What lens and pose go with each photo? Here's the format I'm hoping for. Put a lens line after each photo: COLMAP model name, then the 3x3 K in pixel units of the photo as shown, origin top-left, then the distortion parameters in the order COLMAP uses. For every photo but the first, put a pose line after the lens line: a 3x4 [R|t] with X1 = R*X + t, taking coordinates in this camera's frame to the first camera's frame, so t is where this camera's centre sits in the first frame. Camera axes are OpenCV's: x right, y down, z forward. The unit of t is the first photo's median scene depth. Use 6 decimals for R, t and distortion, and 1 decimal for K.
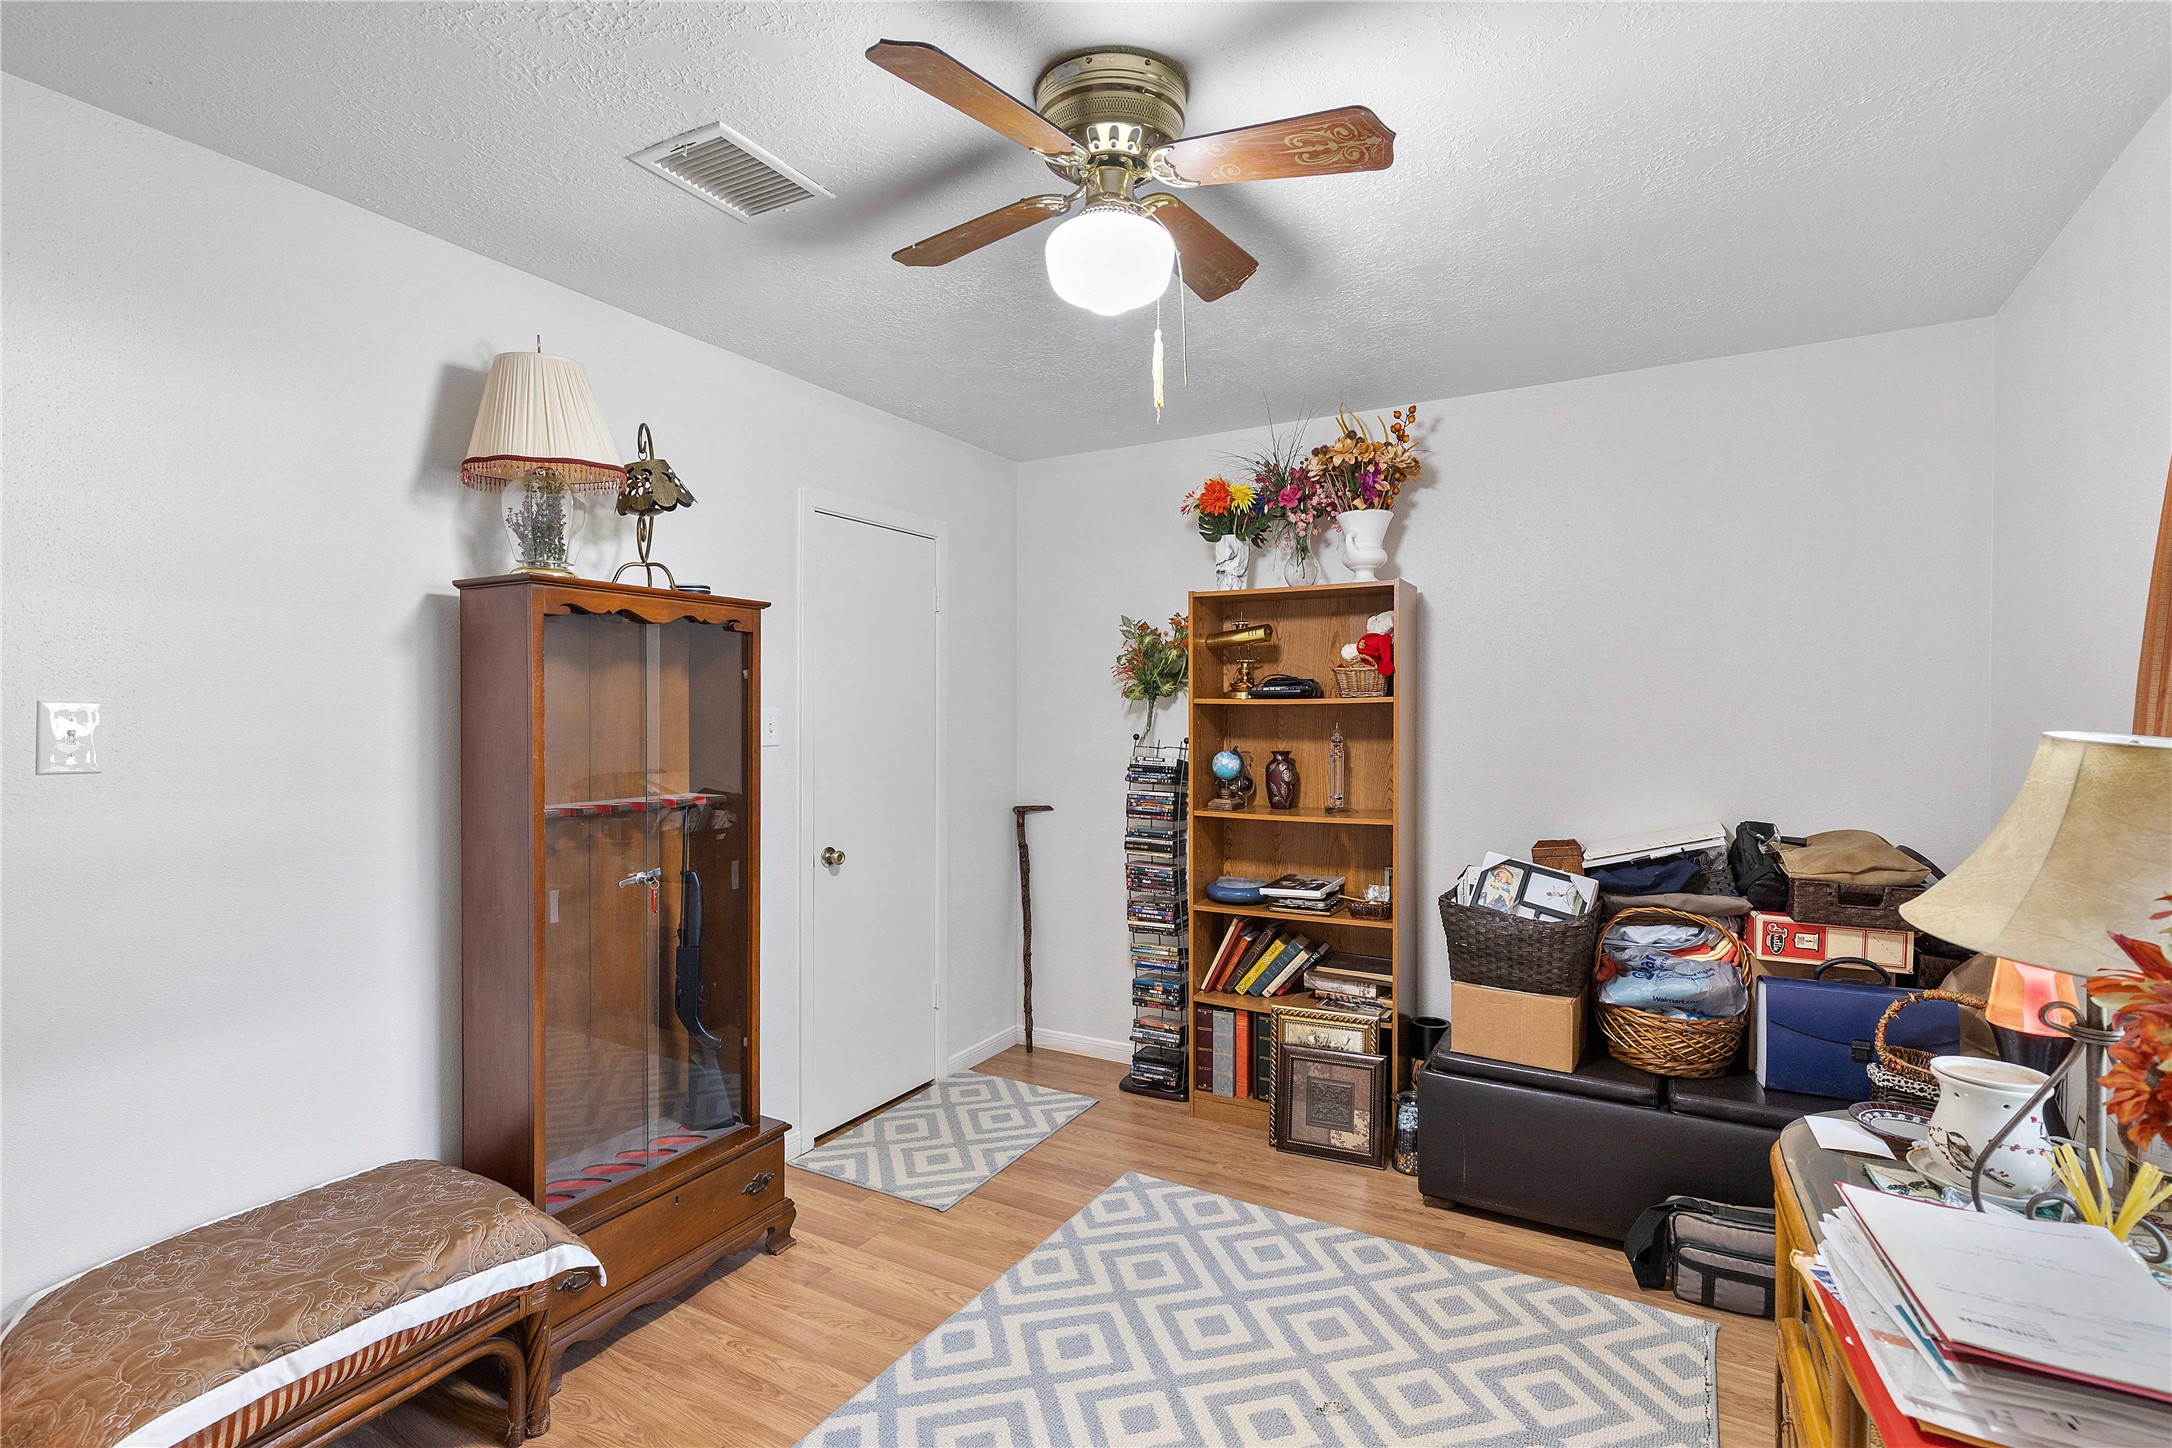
lens RADIAL K [[990.9, 0, 1086.5], [0, 990.9, 716.8], [0, 0, 1]] dist [-0.000188, -0.000100]
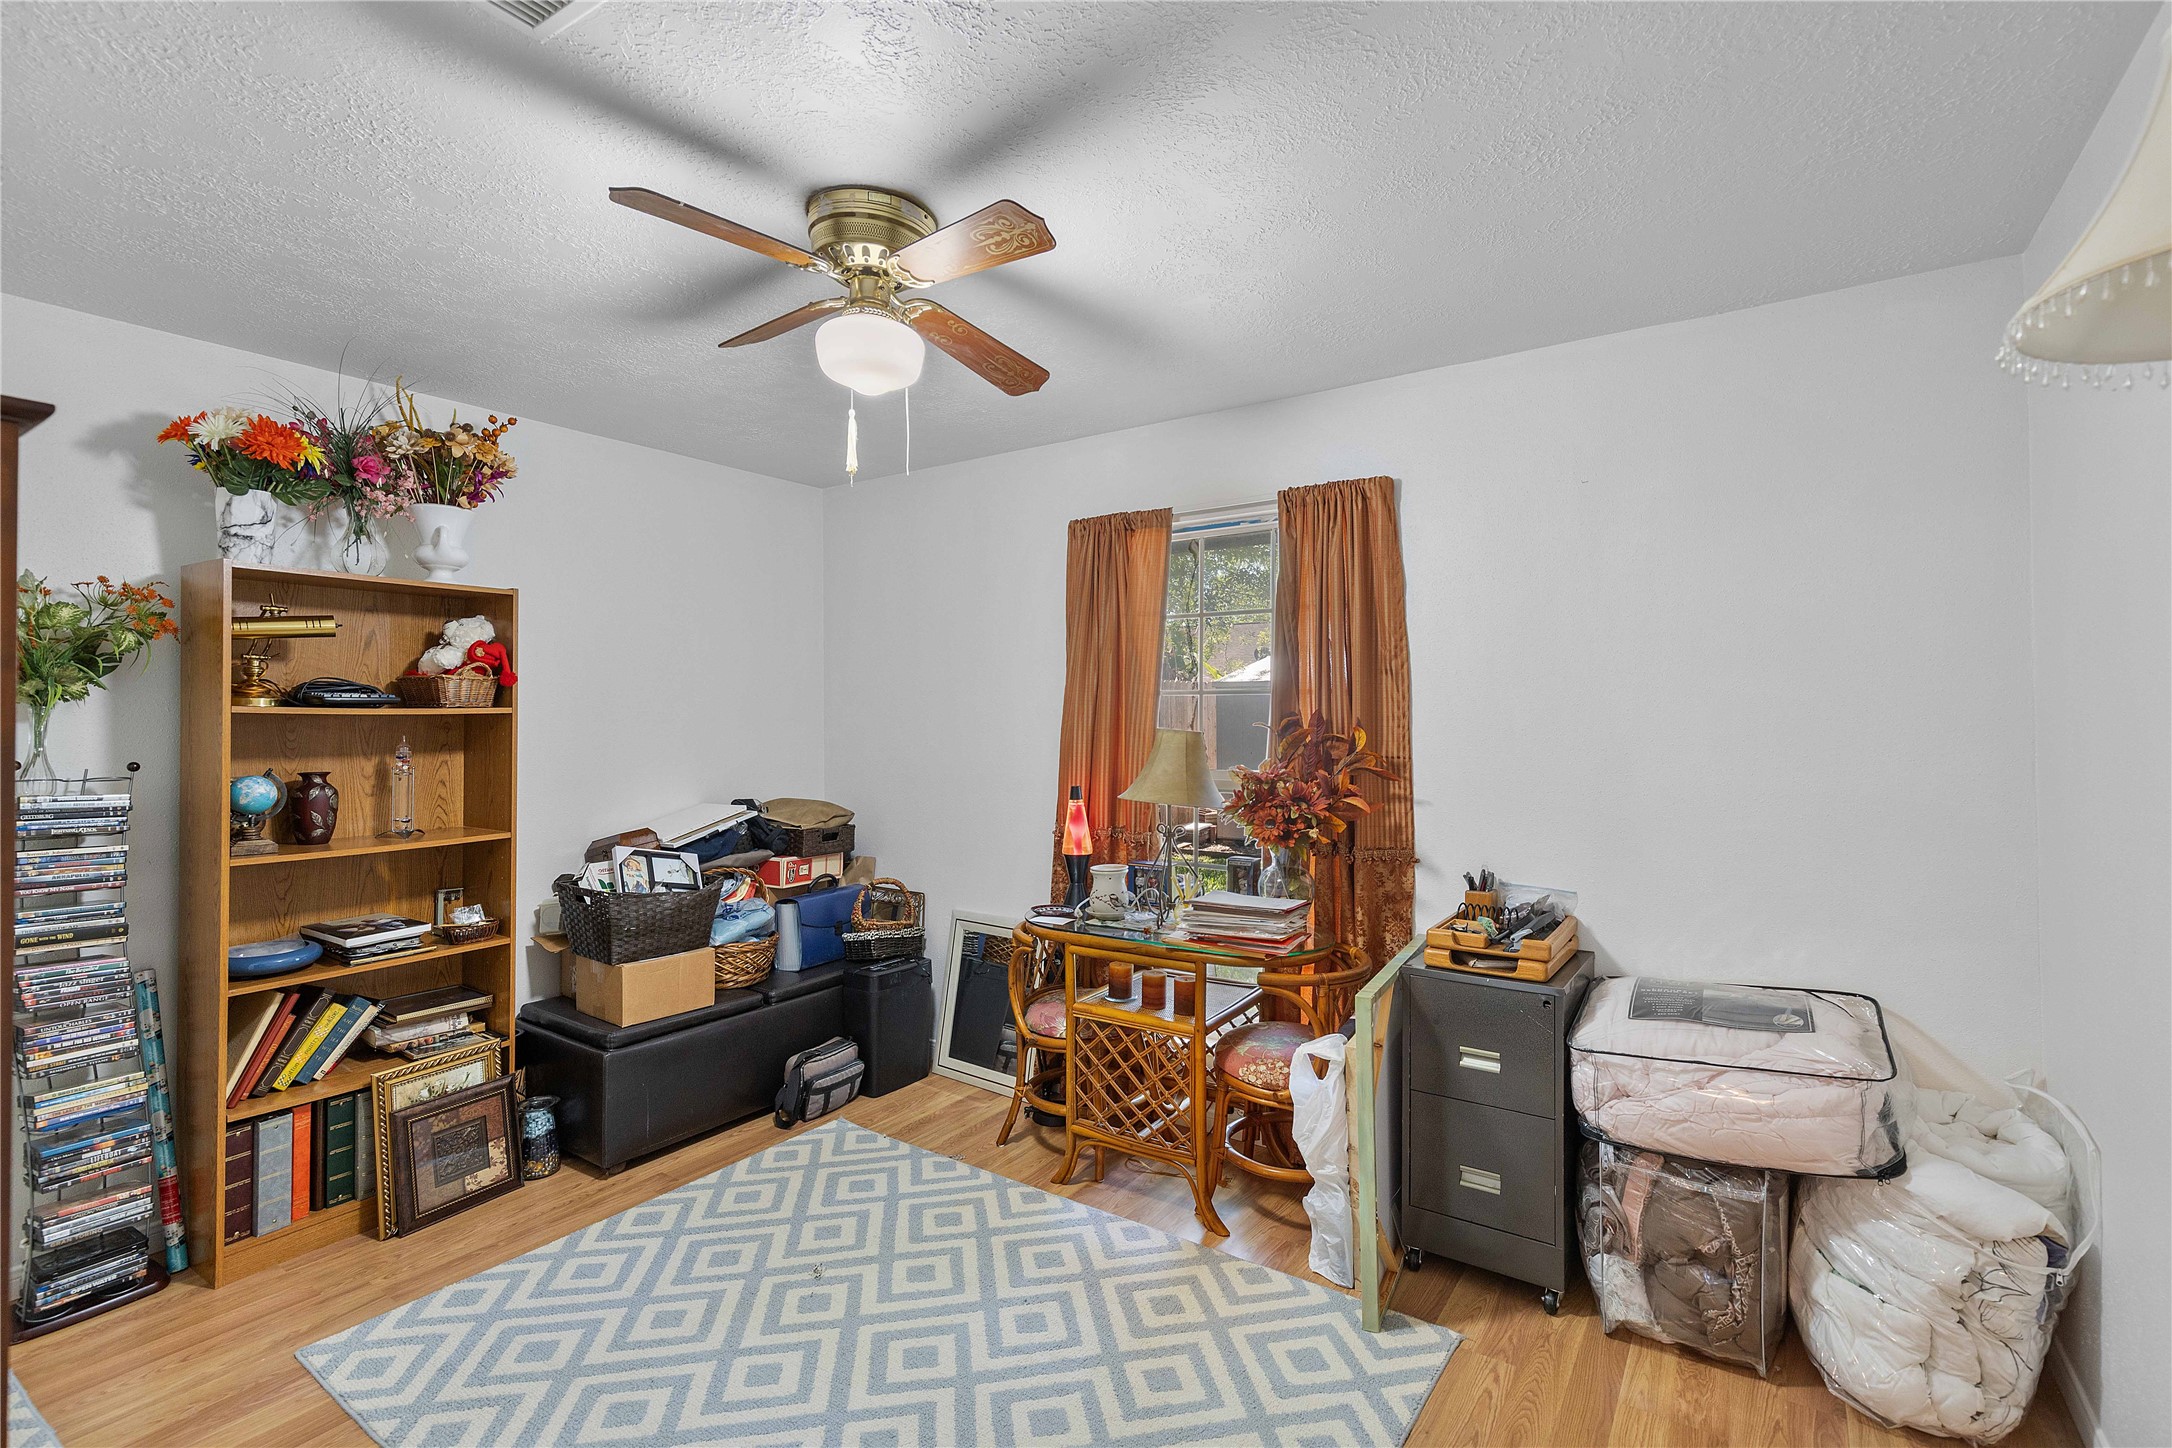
lens RADIAL K [[980.0, 0, 1100.8], [0, 980.0, 712.1], [0, 0, 1]] dist [0.001936, 0.000027]
pose [[0.082607, 0.006955, 0.996558, -0.603335], [0.008723, 0.999932, -0.007701, -0.002898], [-0.996544, 0.009329, 0.082540, 0.326054]]
